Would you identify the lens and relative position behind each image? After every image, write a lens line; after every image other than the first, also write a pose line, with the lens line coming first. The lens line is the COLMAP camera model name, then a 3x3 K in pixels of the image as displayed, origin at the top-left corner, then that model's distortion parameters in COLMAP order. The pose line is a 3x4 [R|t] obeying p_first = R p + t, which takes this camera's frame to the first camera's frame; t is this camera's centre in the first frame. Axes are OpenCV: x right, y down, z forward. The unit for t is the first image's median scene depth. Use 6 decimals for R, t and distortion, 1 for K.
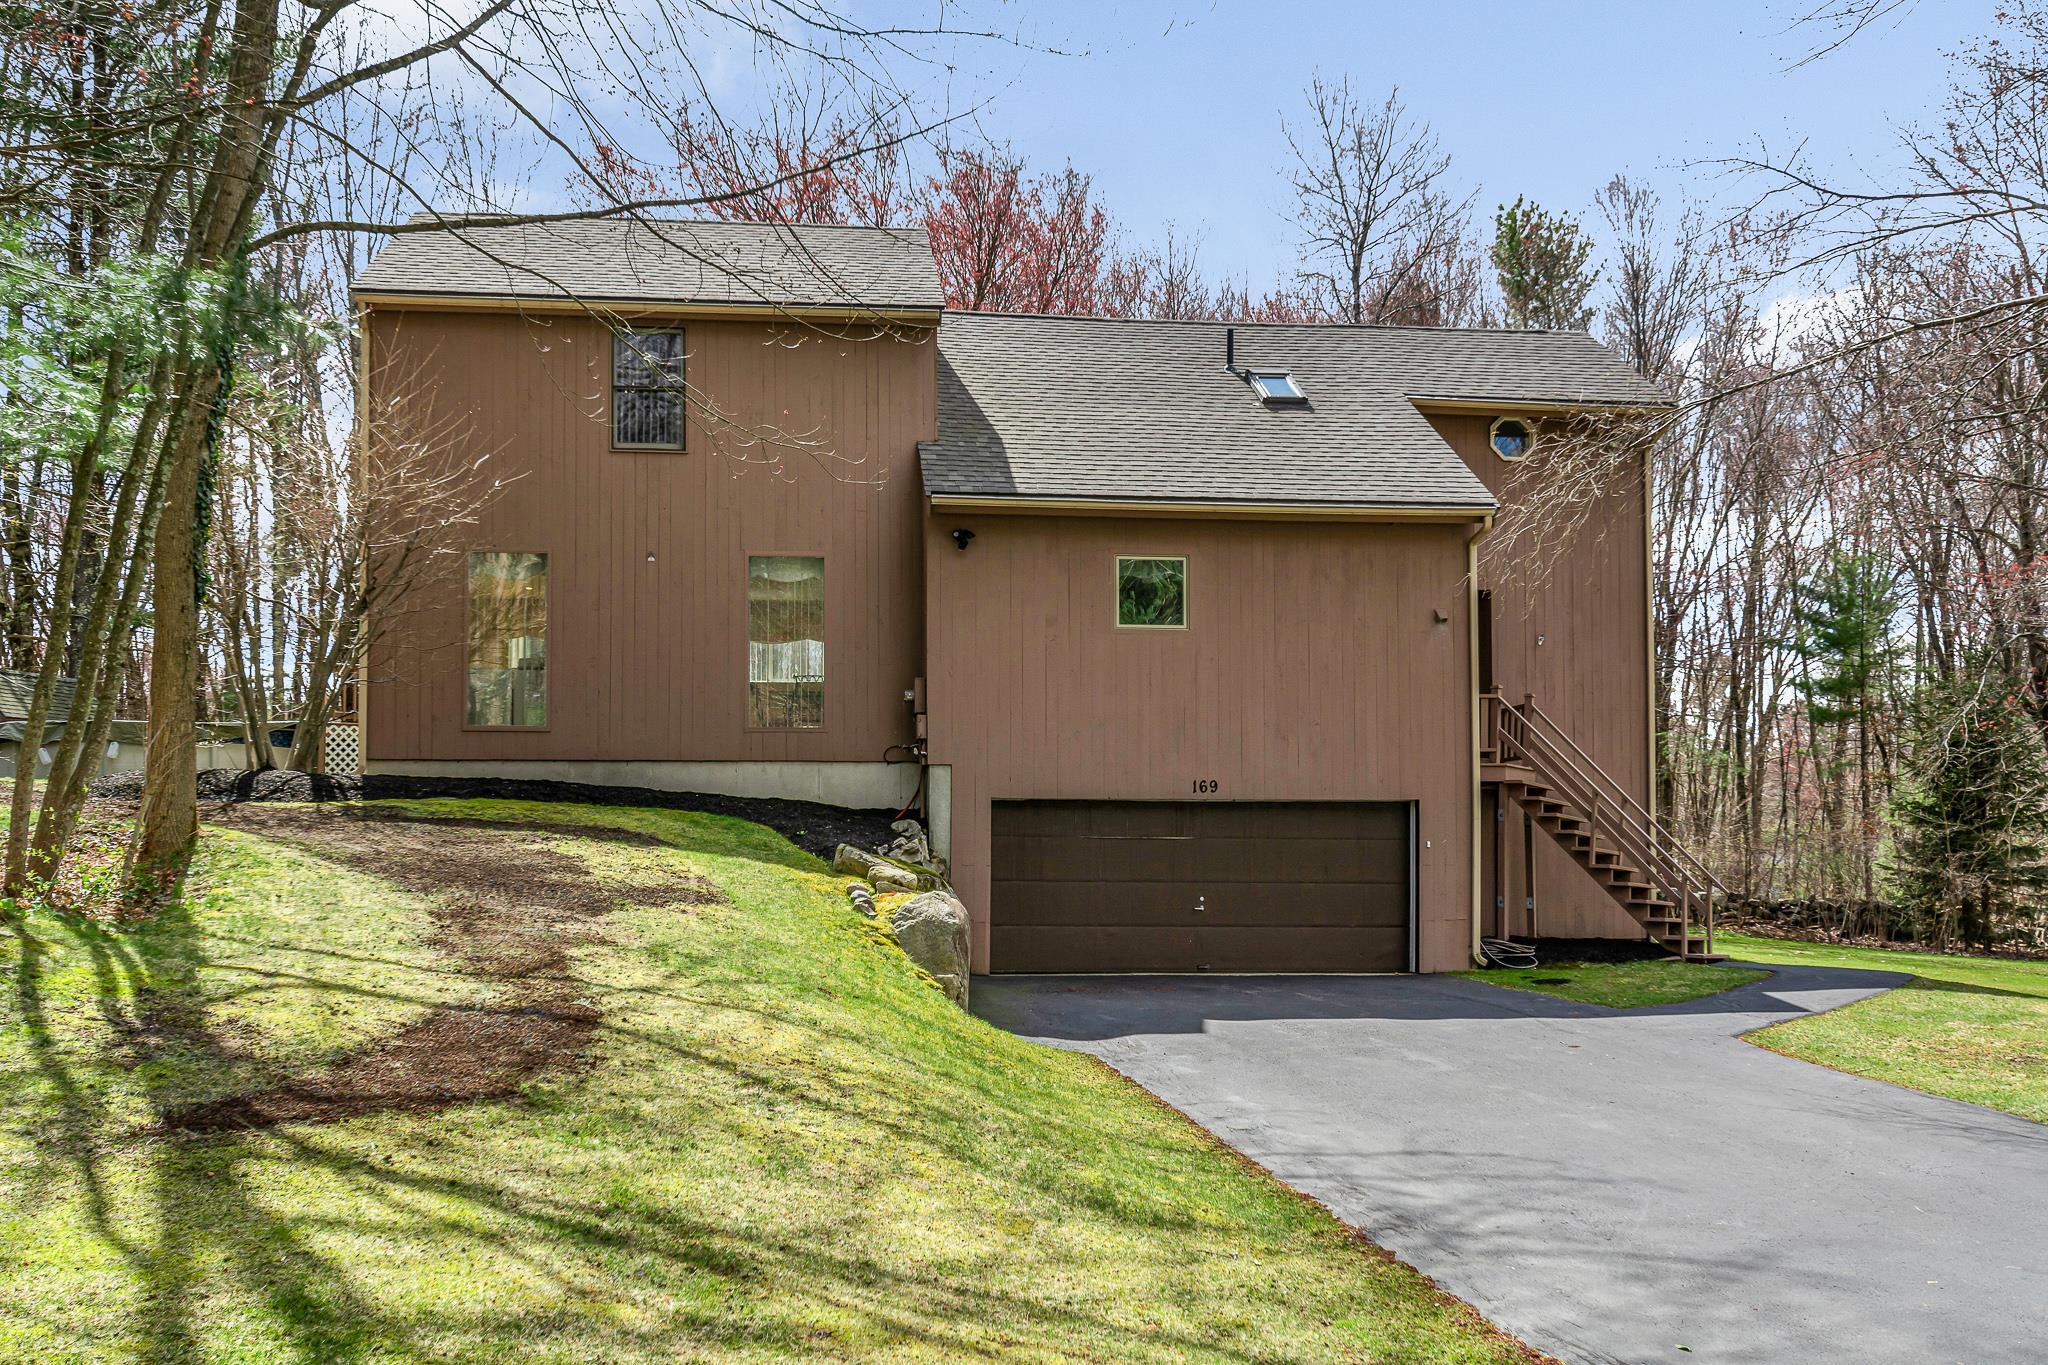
lens RADIAL K [[1657.2, 0, 1024.0], [0, 1657.2, 682.5], [0, 0, 1]] dist [0.003337, 0.002006]
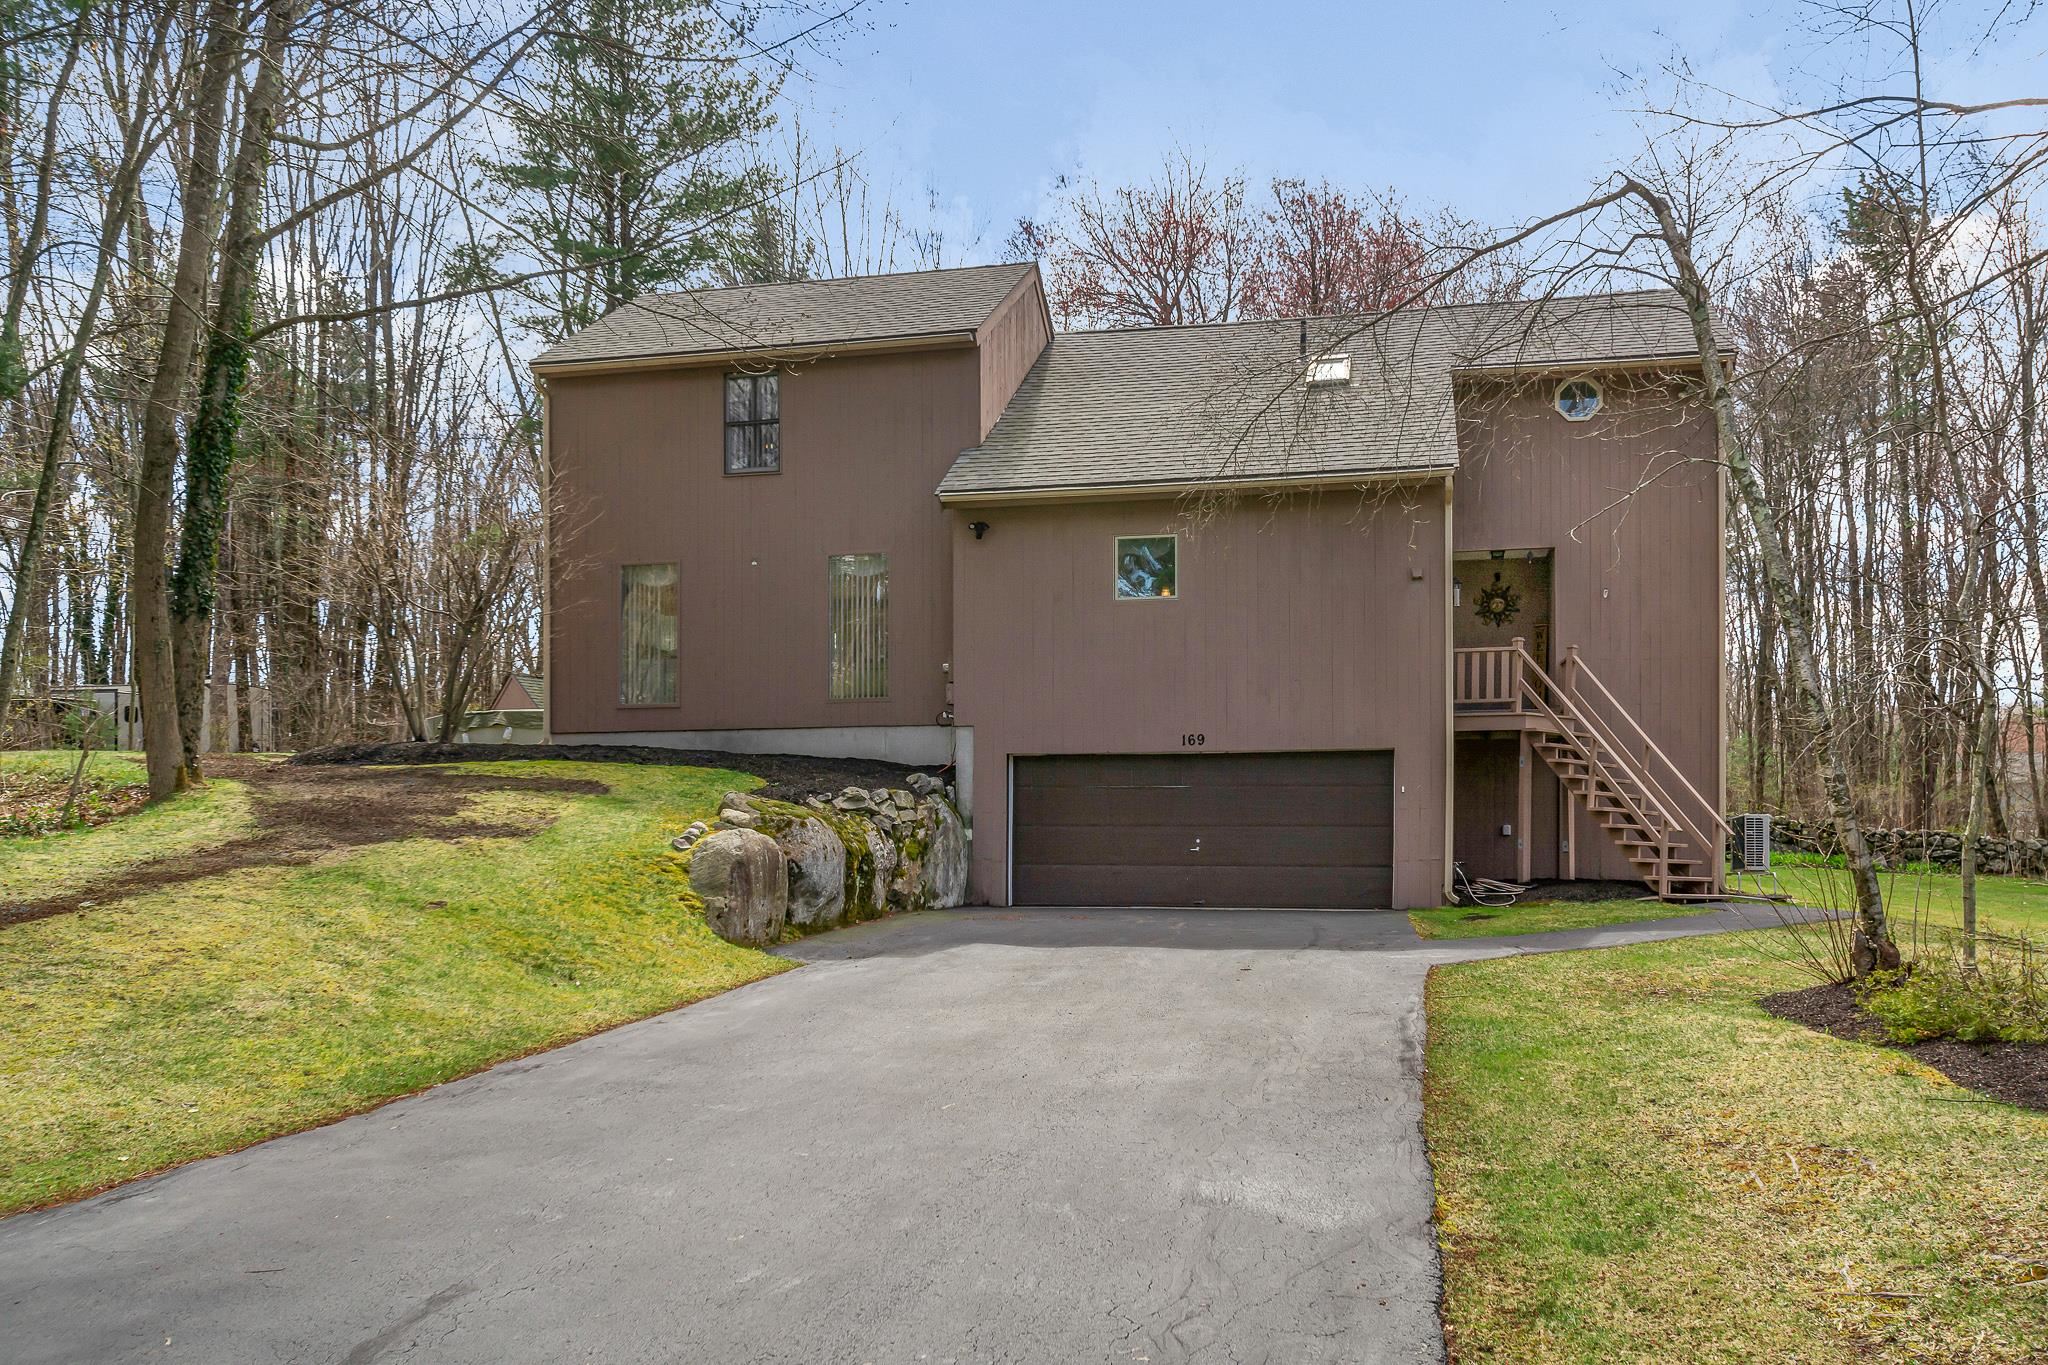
lens RADIAL K [[1401.1, 0, 1024.0], [0, 1401.1, 682.5], [0, 0, 1]] dist [0.000475, 0.000211]
pose [[0.960631, -0.031746, -0.276009, 0.259634], [0.038042, 0.999123, 0.017485, 0.003616], [0.275212, -0.027297, 0.960996, 0.067121]]
